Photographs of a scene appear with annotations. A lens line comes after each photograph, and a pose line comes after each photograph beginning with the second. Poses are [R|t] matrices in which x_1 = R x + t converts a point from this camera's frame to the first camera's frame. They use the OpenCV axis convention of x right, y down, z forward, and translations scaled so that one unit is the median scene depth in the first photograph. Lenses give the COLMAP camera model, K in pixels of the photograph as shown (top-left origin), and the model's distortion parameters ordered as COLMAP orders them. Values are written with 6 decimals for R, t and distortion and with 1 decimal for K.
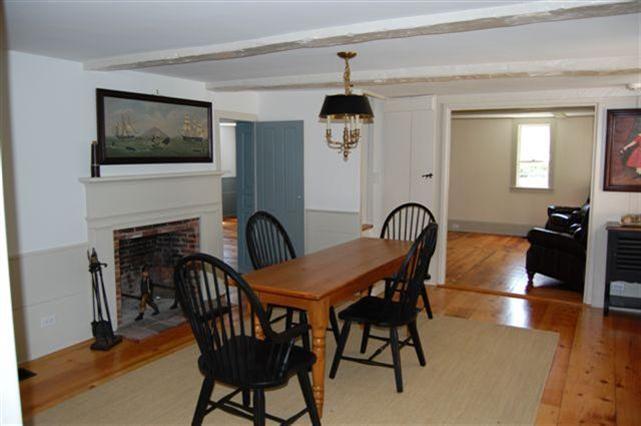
lens RADIAL K [[510.7, 0, 320.5], [0, 510.7, 213.0], [0, 0, 1]] dist [-0.088182, -0.000399]
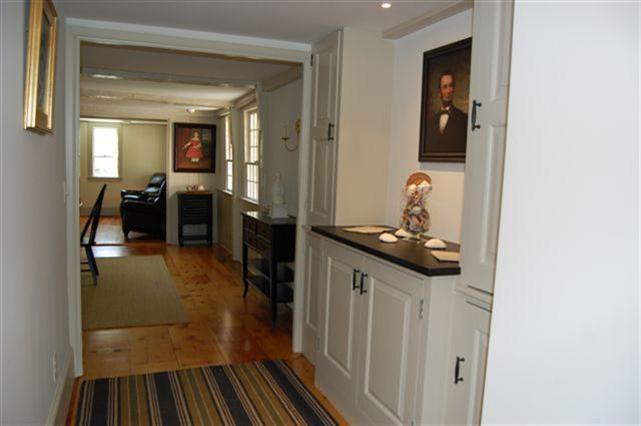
lens RADIAL K [[510.7, 0, 320.5], [0, 510.7, 213.0], [0, 0, 1]] dist [-0.088182, -0.000399]
pose [[0.631248, -0.046309, 0.774197, -0.248478], [0.050793, 0.998541, 0.018315, 0.049588], [-0.773916, 0.027762, 0.632680, -0.248614]]
